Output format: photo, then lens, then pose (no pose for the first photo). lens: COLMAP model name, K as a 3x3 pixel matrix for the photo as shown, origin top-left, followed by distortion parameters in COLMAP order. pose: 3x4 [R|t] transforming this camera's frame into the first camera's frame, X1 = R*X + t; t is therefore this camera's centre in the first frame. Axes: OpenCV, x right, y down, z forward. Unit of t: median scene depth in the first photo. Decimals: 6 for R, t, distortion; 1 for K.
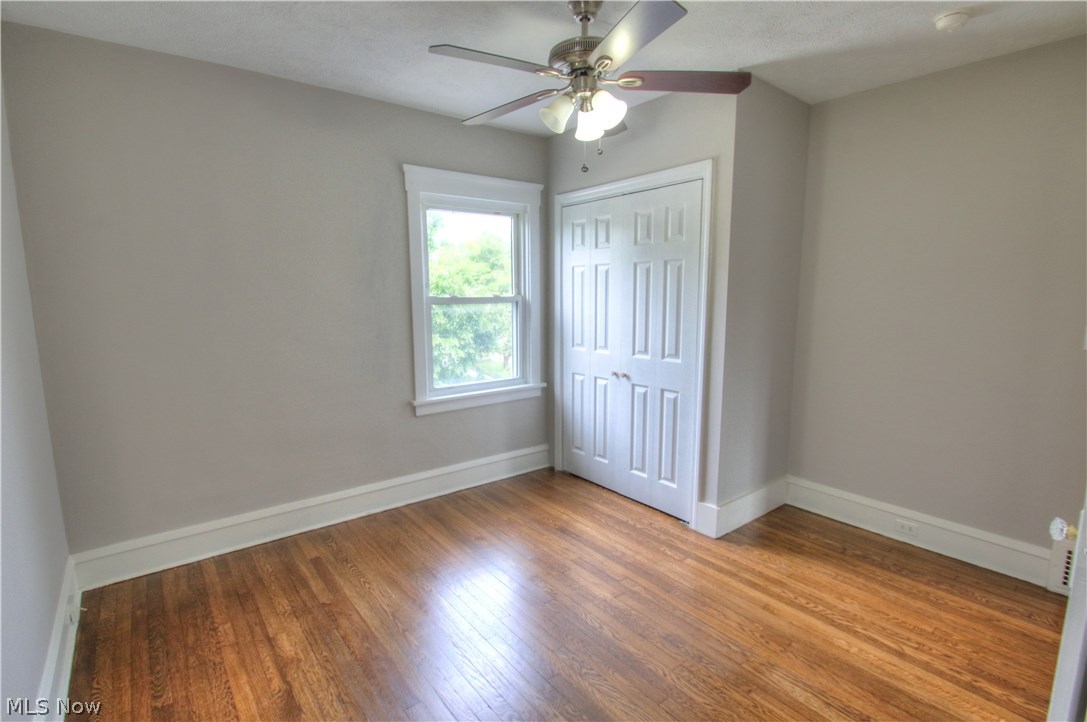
lens RADIAL K [[500.5, 0, 516.3], [0, 500.5, 363.4], [0, 0, 1]] dist [-0.002816, -0.004492]
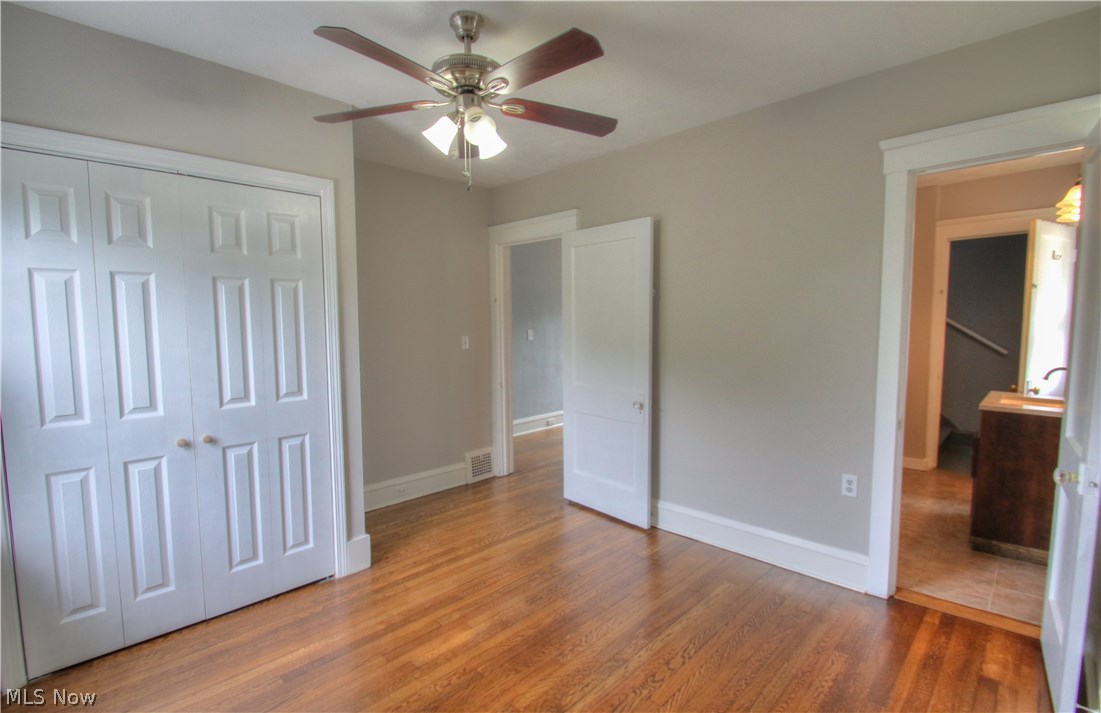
lens RADIAL K [[508.5, 0, 549.3], [0, 508.5, 356.8], [0, 0, 1]] dist [0.001850, -0.008738]
pose [[-0.151758, -0.066496, 0.986178, -0.629952], [0.142465, 0.985845, 0.088397, -0.097515], [-0.978097, 0.153911, -0.140137, 0.748160]]
